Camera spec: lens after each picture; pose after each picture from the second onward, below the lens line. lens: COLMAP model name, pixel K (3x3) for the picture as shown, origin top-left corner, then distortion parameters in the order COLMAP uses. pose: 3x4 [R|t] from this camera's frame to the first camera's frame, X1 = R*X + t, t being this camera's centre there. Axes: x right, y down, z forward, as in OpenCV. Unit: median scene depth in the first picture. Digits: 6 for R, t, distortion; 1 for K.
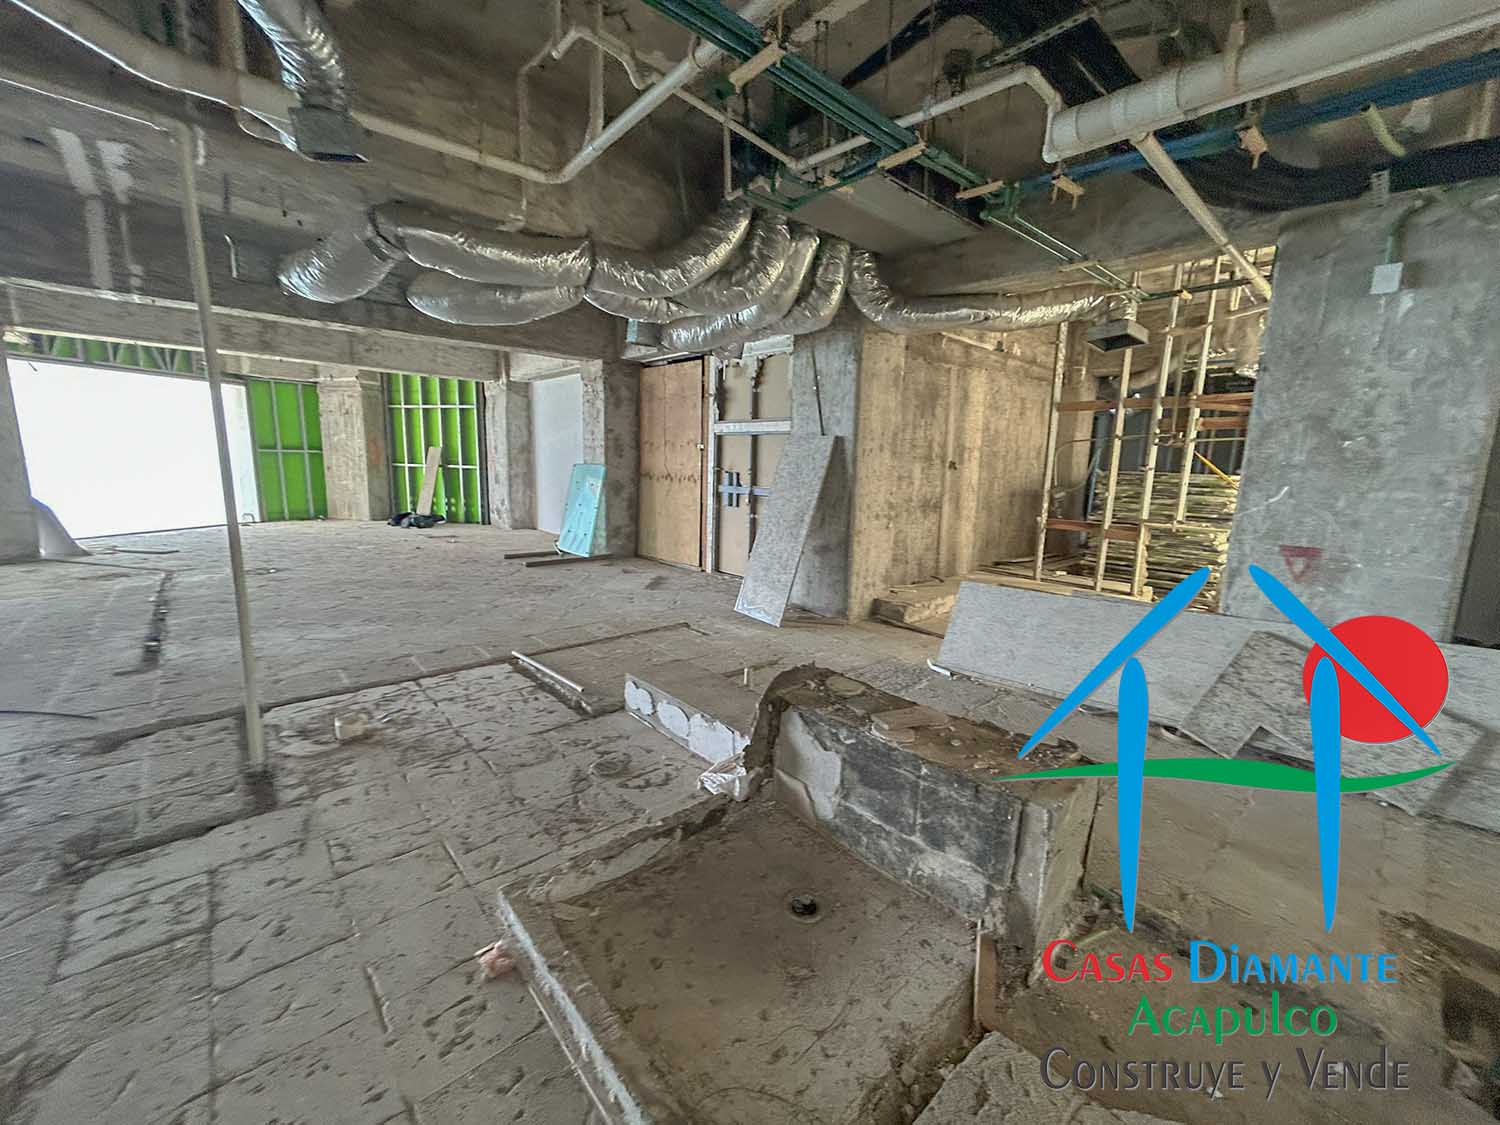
lens RADIAL K [[601.5, 0, 749.1], [0, 601.5, 559.1], [0, 0, 1]] dist [0.000035, 0.000851]
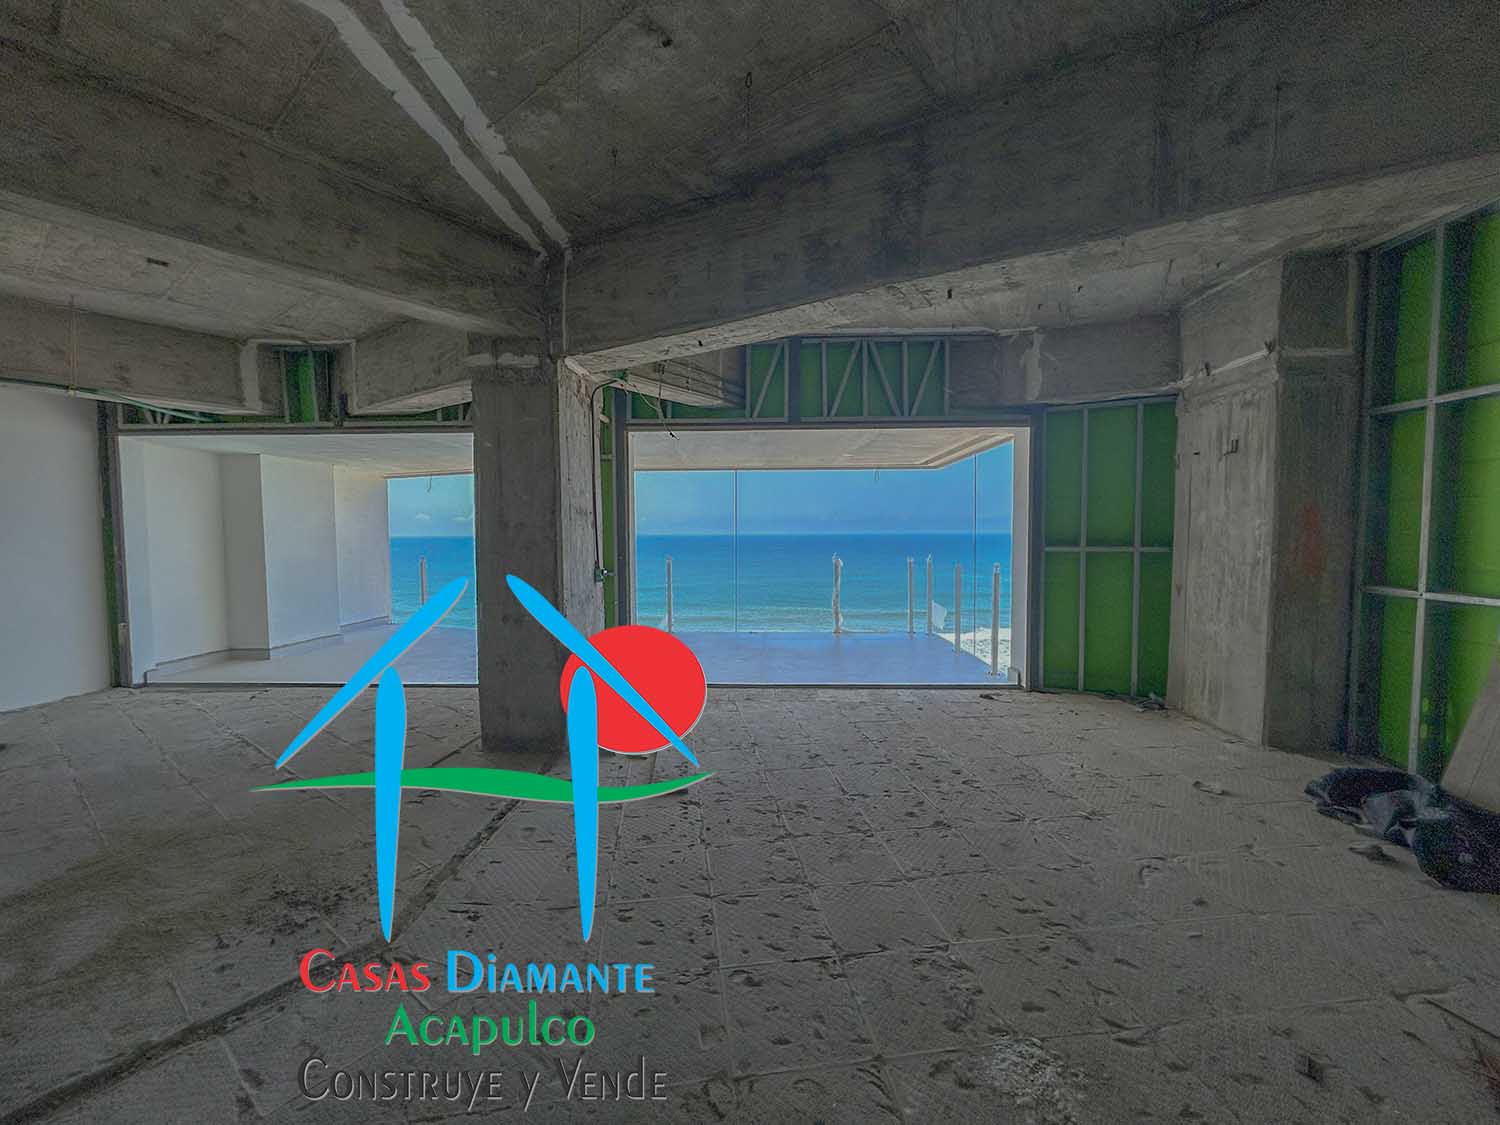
lens RADIAL K [[601.5, 0, 749.1], [0, 601.5, 559.1], [0, 0, 1]] dist [0.000035, 0.000851]
pose [[0.190632, 0.017644, -0.981503, -0.768182], [-0.152199, 0.988279, -0.011795, -0.269387], [0.969791, 0.151632, 0.191083, 1.392750]]
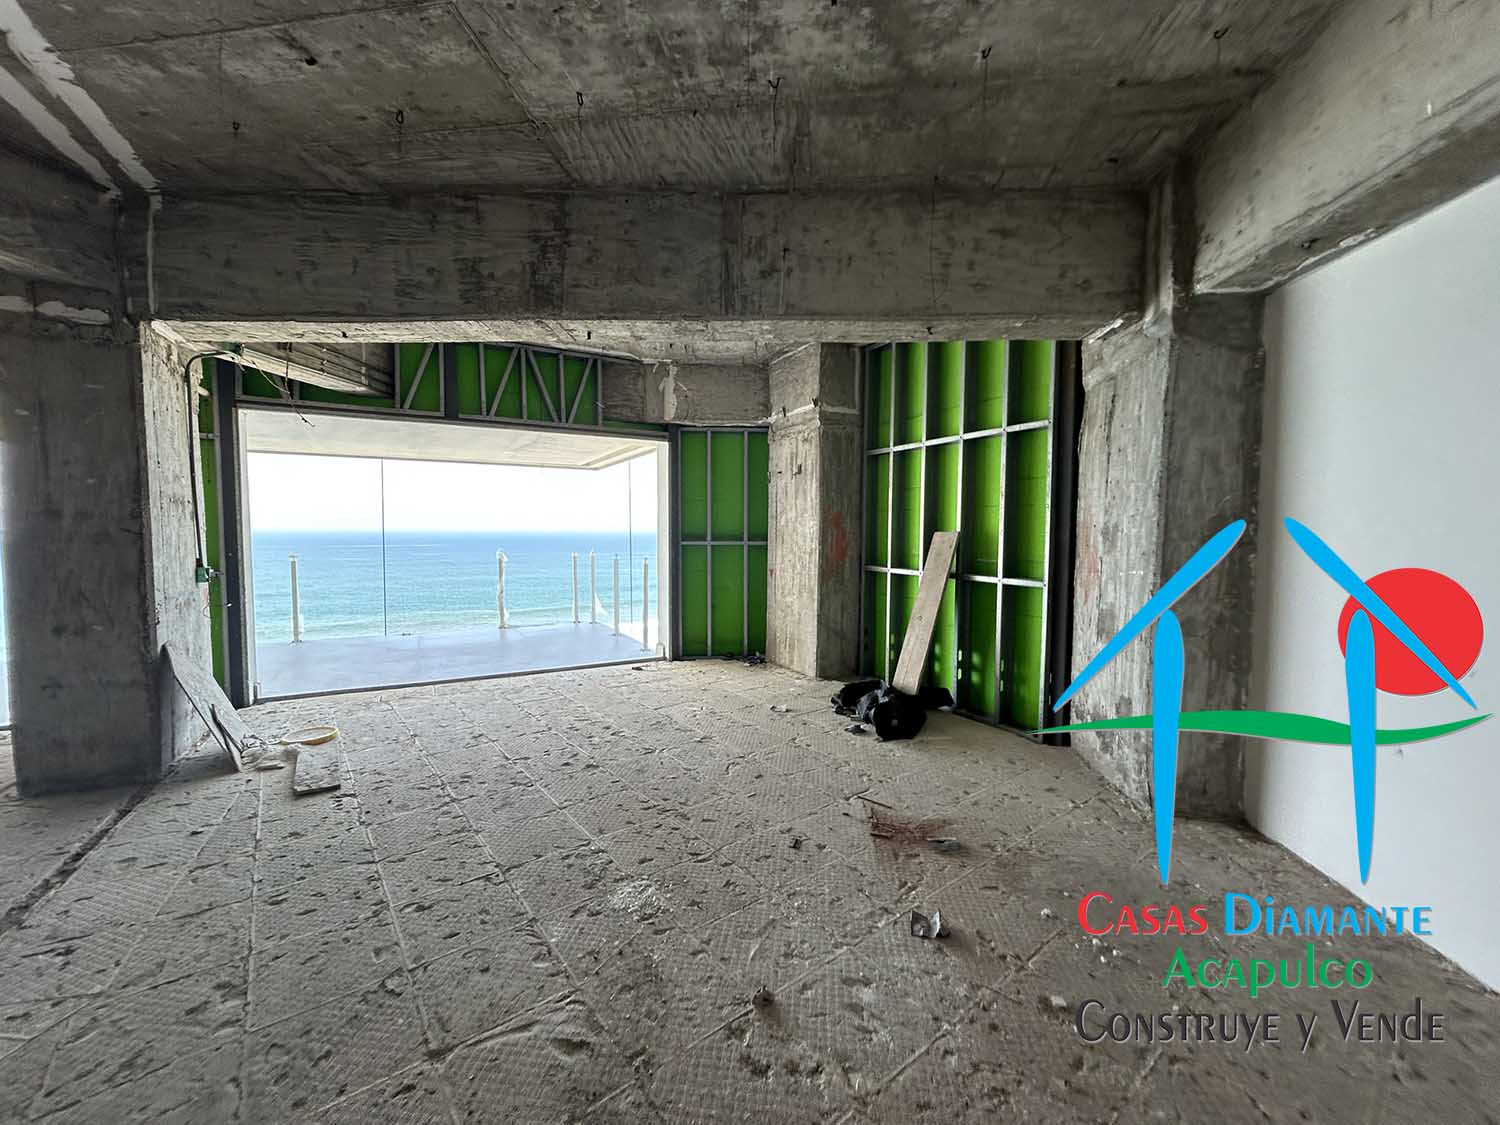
lens RADIAL K [[603.4, 0, 747.1], [0, 603.4, 561.1], [0, 0, 1]] dist [0.000377, 0.000614]
pose [[0.659554, 0.017318, -0.751458, -0.643370], [-0.111517, 0.990925, -0.075041, -0.259180], [0.743339, 0.133294, 0.655500, 1.358463]]
